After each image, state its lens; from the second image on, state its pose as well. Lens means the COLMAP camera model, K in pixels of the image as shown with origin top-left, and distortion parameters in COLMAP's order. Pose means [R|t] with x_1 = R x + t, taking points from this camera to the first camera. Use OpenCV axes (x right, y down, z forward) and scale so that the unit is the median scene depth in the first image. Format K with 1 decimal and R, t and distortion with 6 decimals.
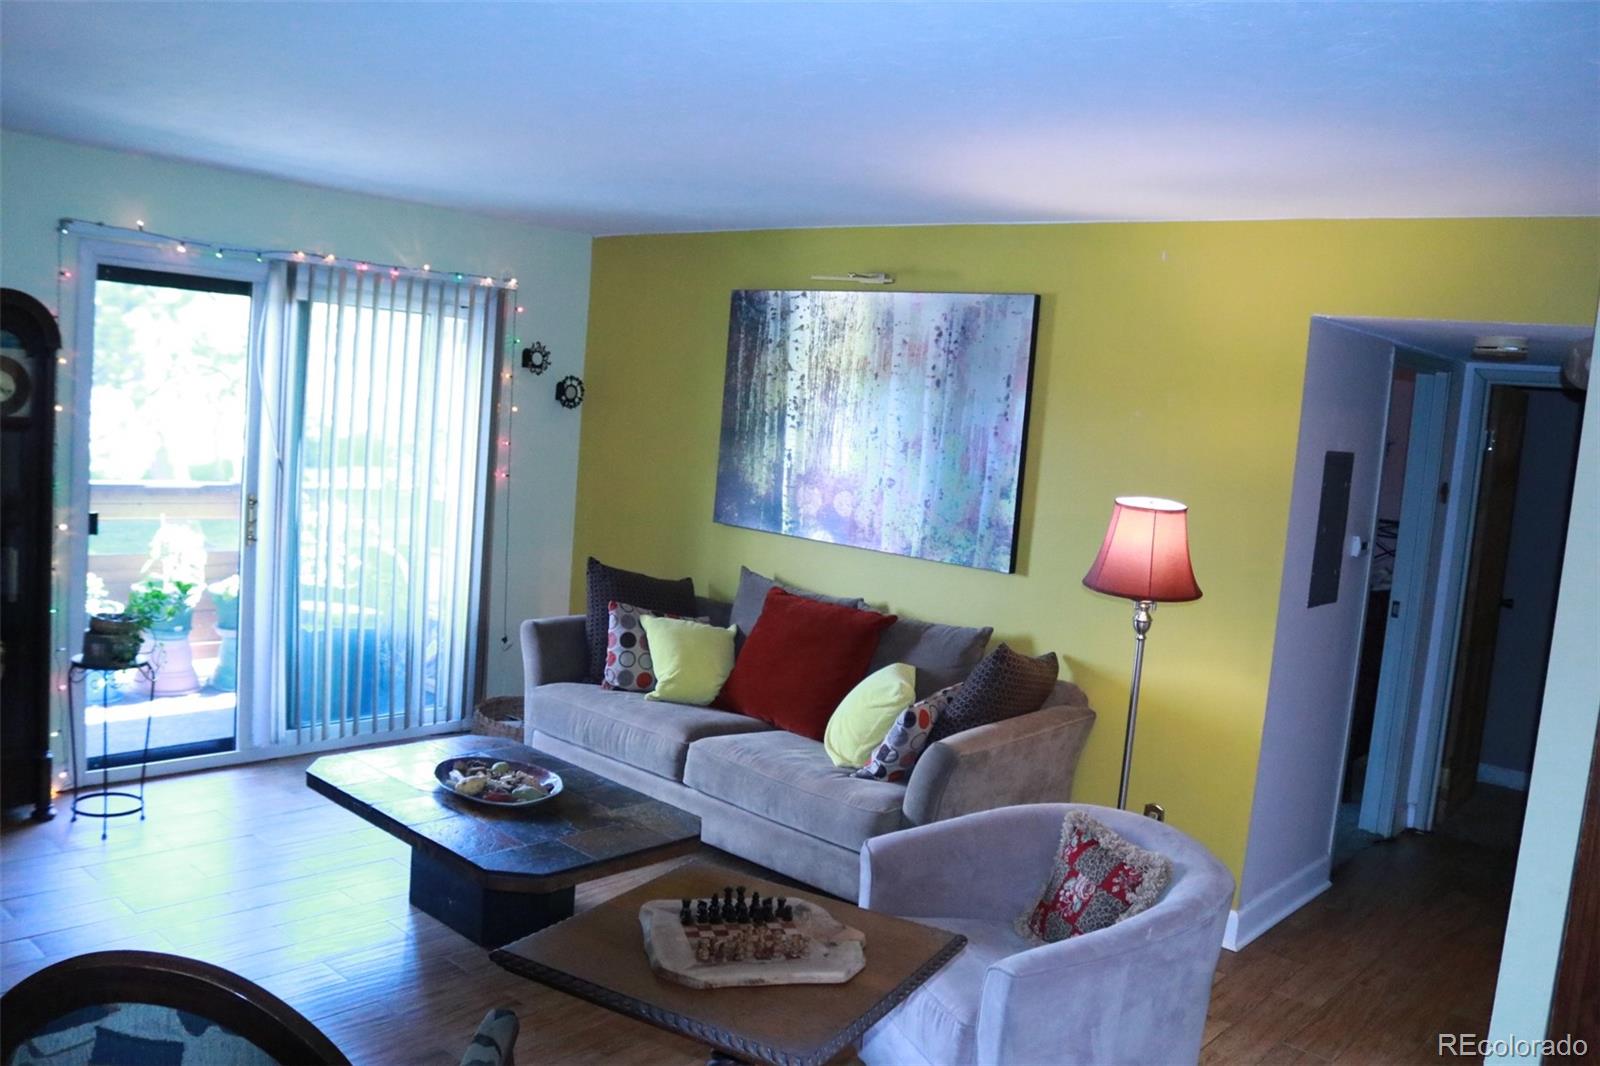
lens RADIAL K [[1338.3, 0, 801.3], [0, 1338.3, 535.5], [0, 0, 1]] dist [-0.141406, 0.089786]
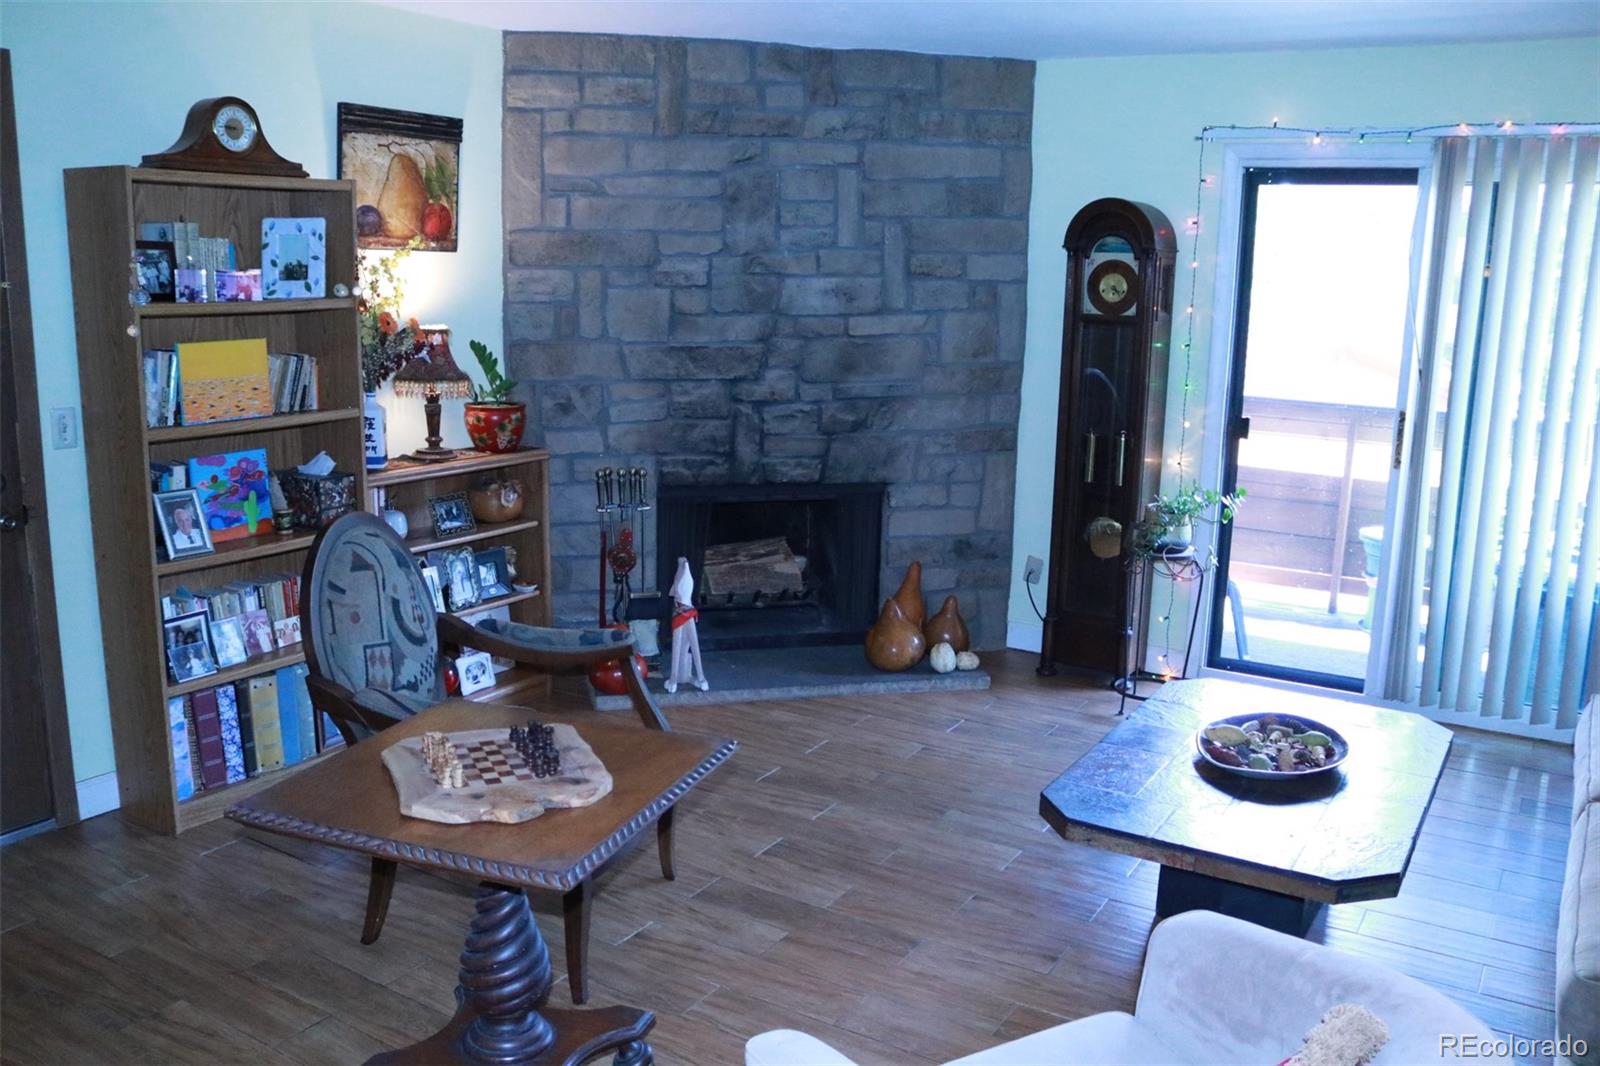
lens RADIAL K [[1338.3, 0, 797.2], [0, 1338.3, 534.6], [0, 0, 1]] dist [-0.141406, 0.089786]
pose [[0.157644, 0.102350, -0.982178, 0.432332], [-0.113643, 0.989886, 0.084914, 0.025187], [0.980935, 0.098231, 0.167681, 0.524220]]
